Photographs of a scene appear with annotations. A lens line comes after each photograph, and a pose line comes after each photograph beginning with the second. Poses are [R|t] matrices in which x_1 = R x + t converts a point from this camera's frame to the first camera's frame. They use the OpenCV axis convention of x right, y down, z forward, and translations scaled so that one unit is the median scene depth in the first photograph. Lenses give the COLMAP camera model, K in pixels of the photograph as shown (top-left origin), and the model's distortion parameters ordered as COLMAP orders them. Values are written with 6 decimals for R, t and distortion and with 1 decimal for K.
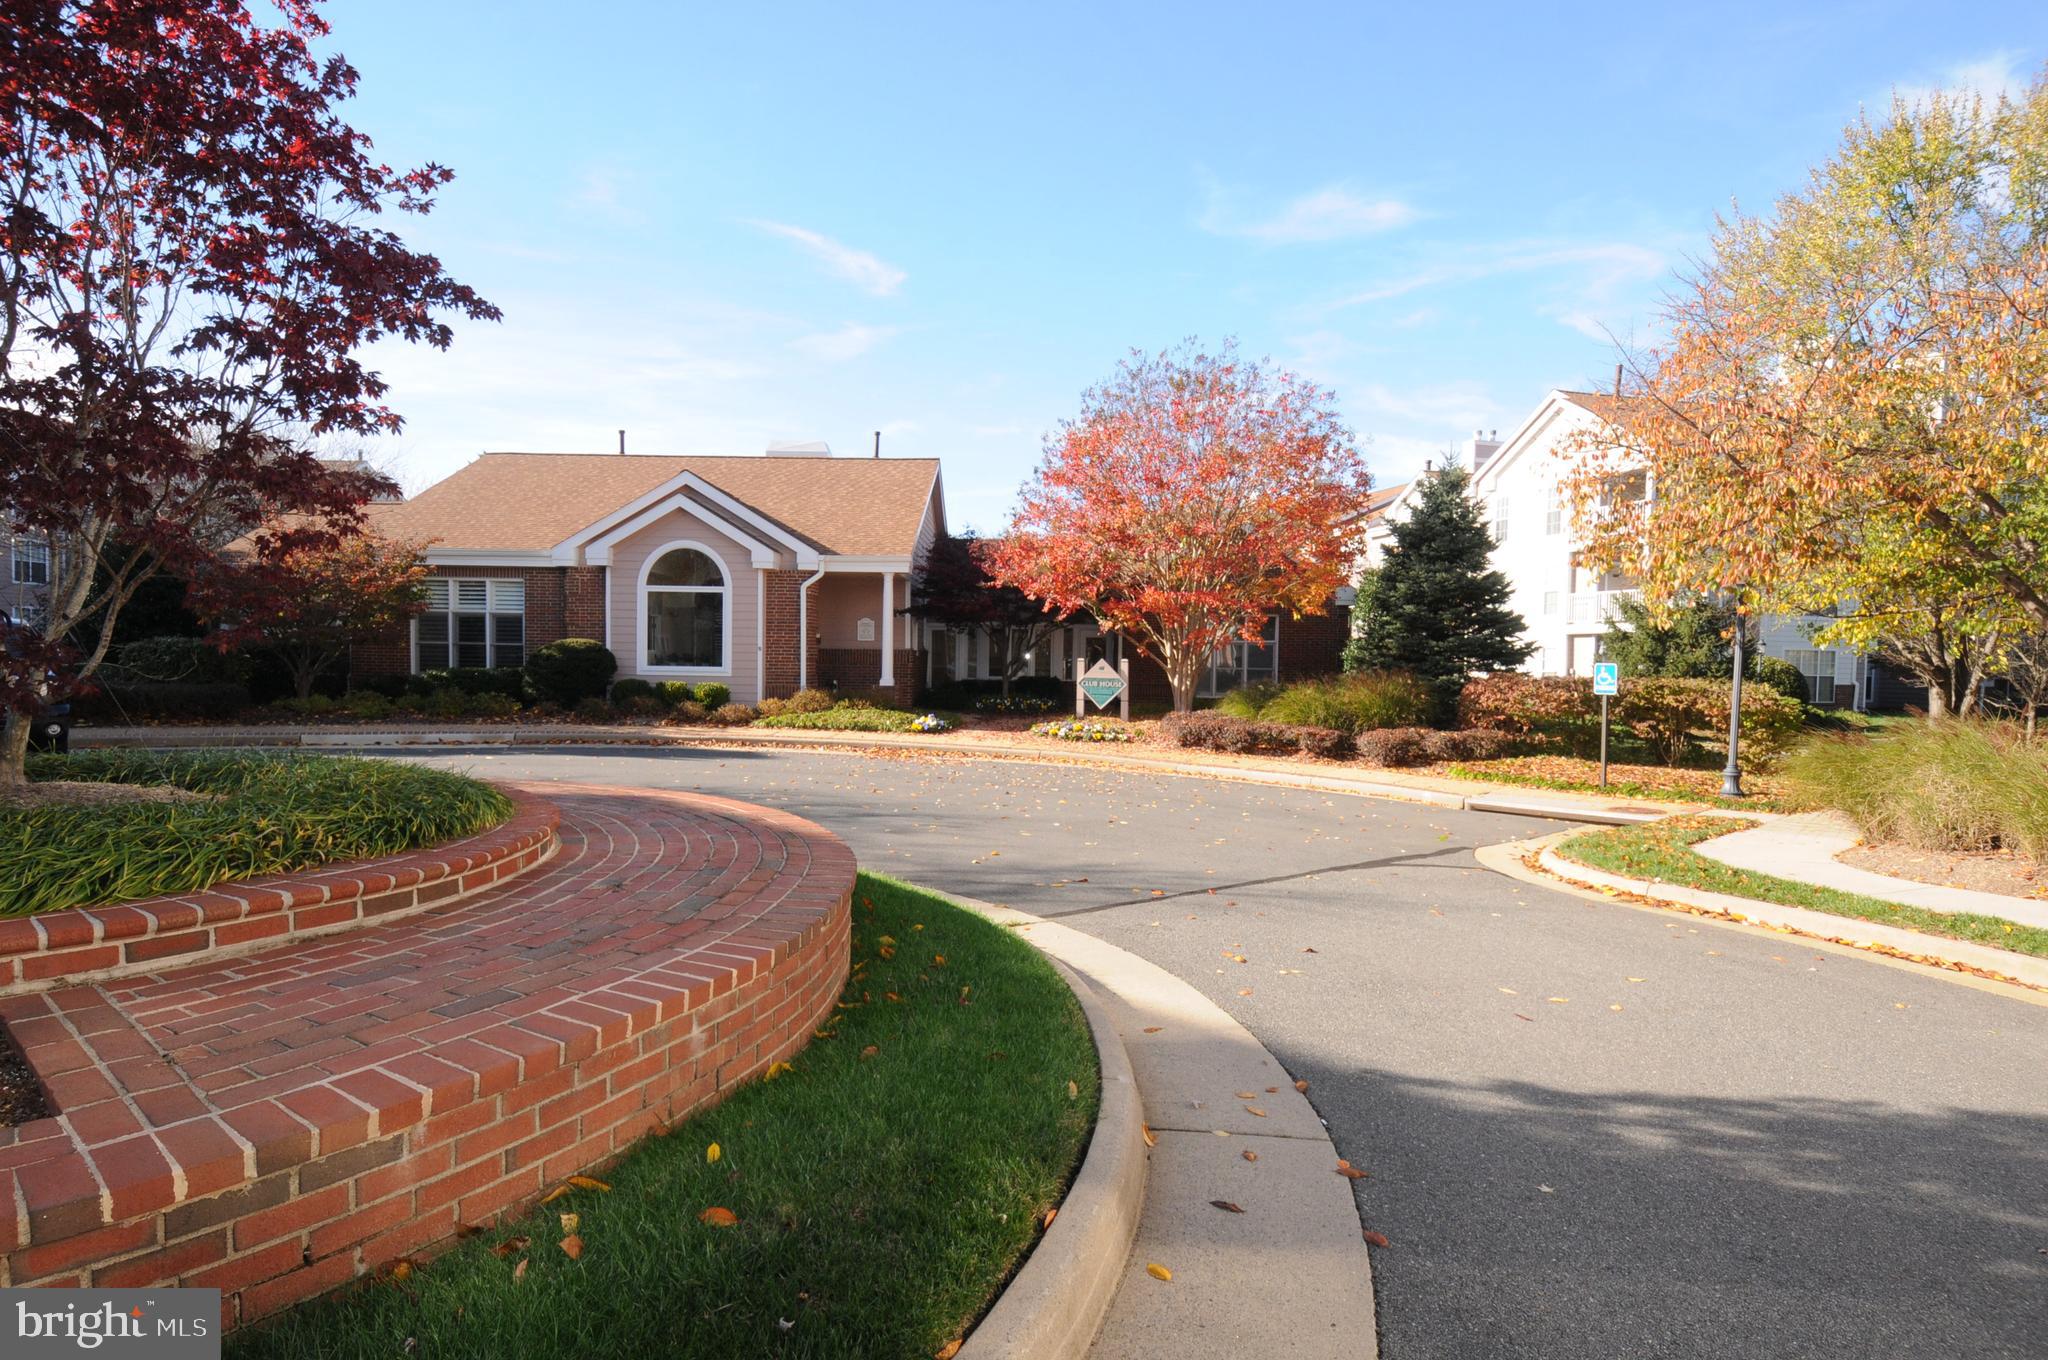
lens RADIAL K [[1020.6, 0, 1024.0], [0, 1020.6, 680.0], [0, 0, 1]] dist [0.015159, -0.023318]
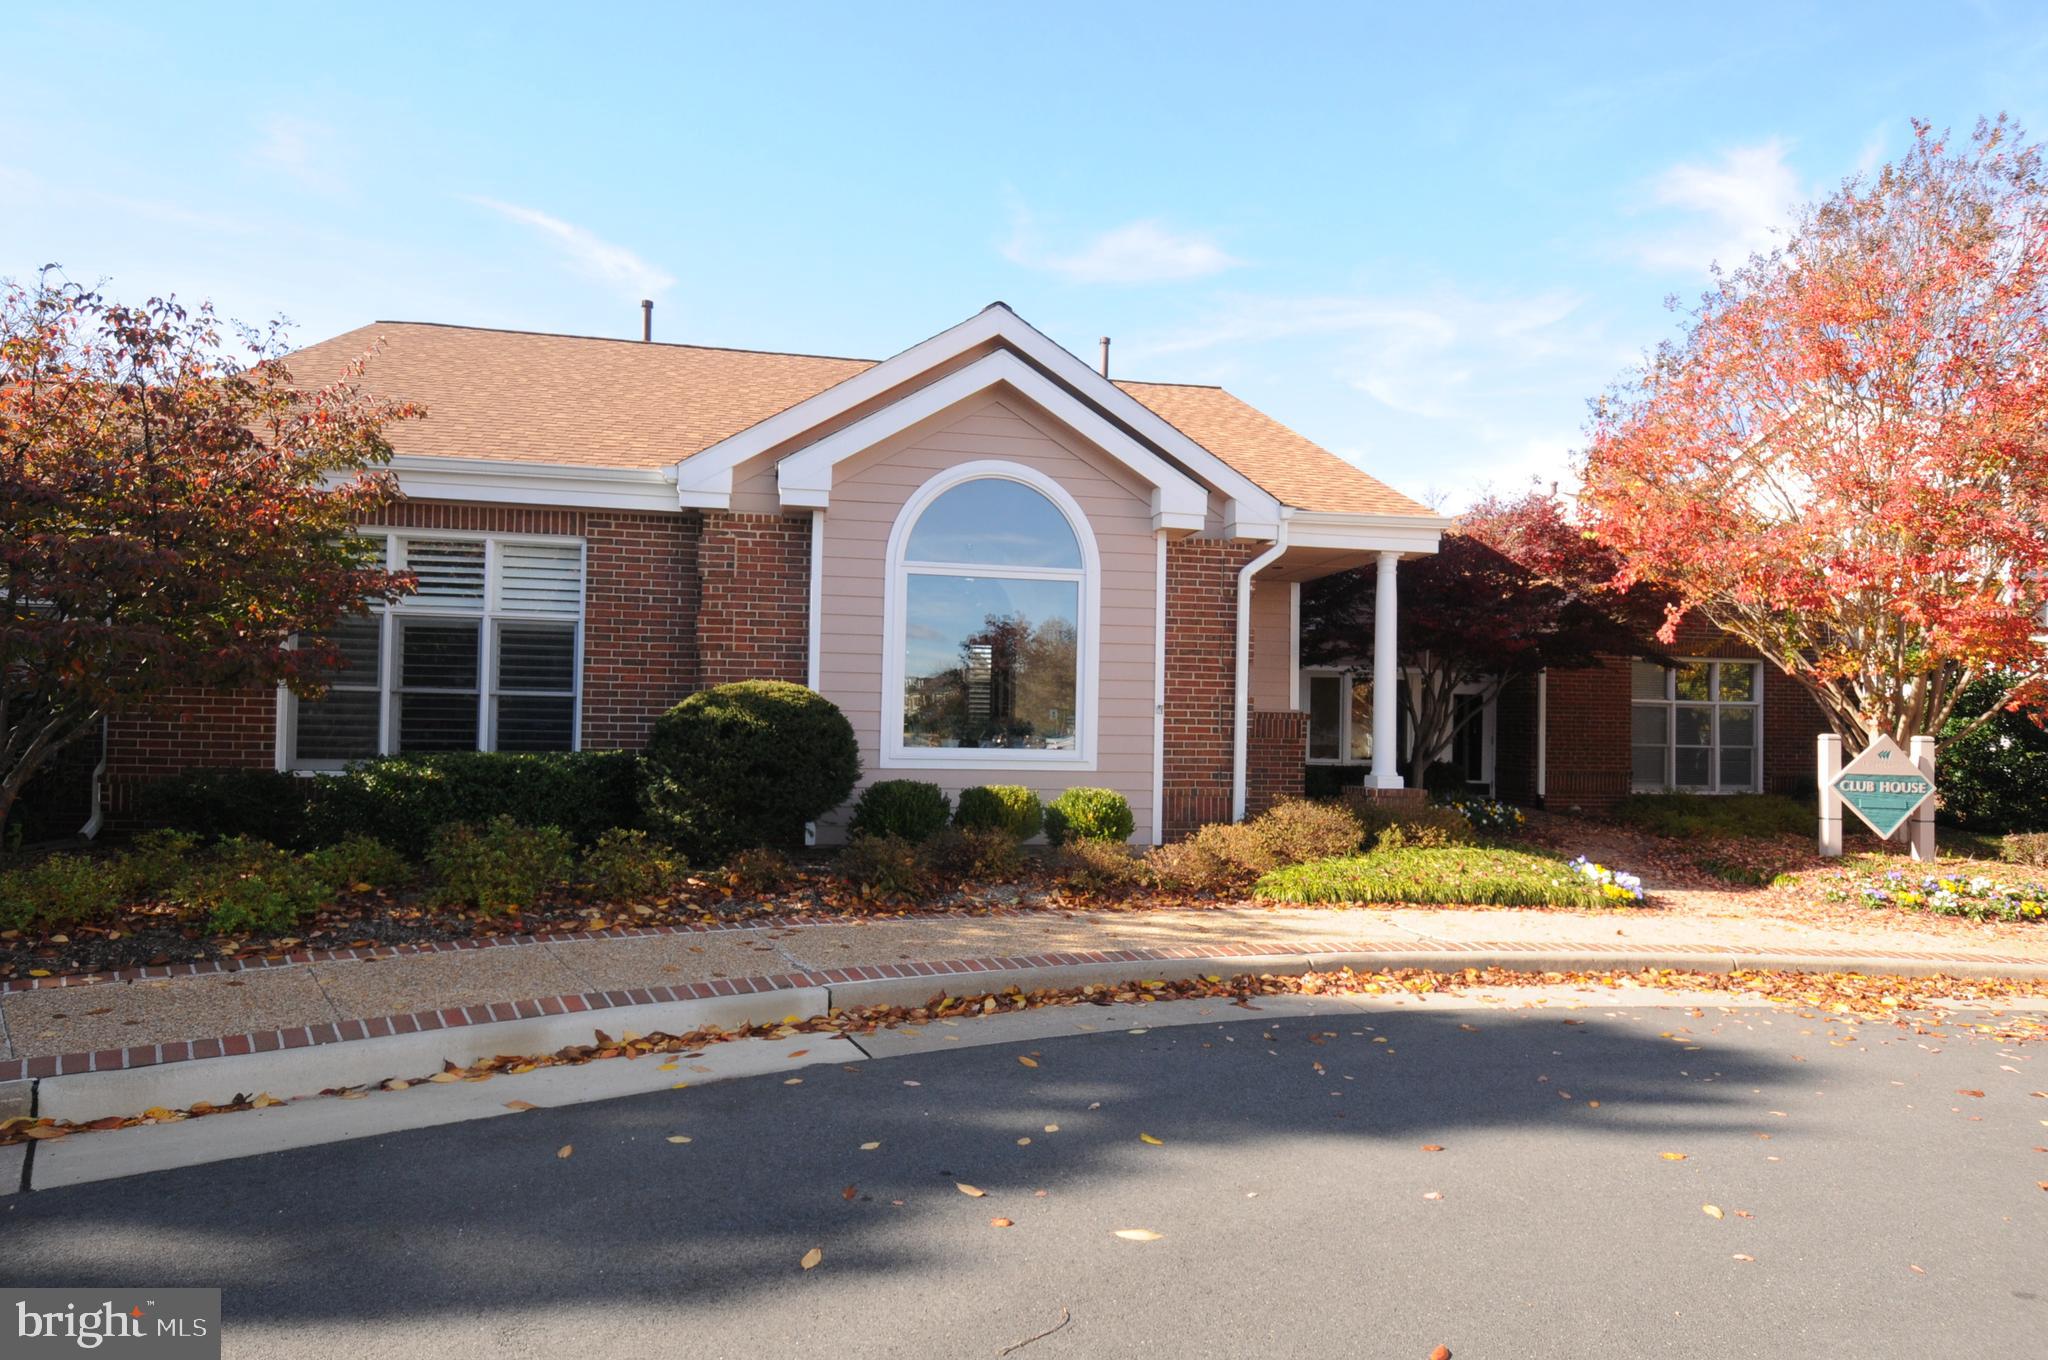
lens RADIAL K [[1144.4, 0, 1034.8], [0, 1144.4, 687.9], [0, 0, 1]] dist [-0.004977, -0.004441]
pose [[0.979122, 0.010355, 0.203011, -0.413434], [0.000189, 0.998655, -0.051851, -0.014442], [-0.203275, 0.050807, 0.977803, 0.522162]]
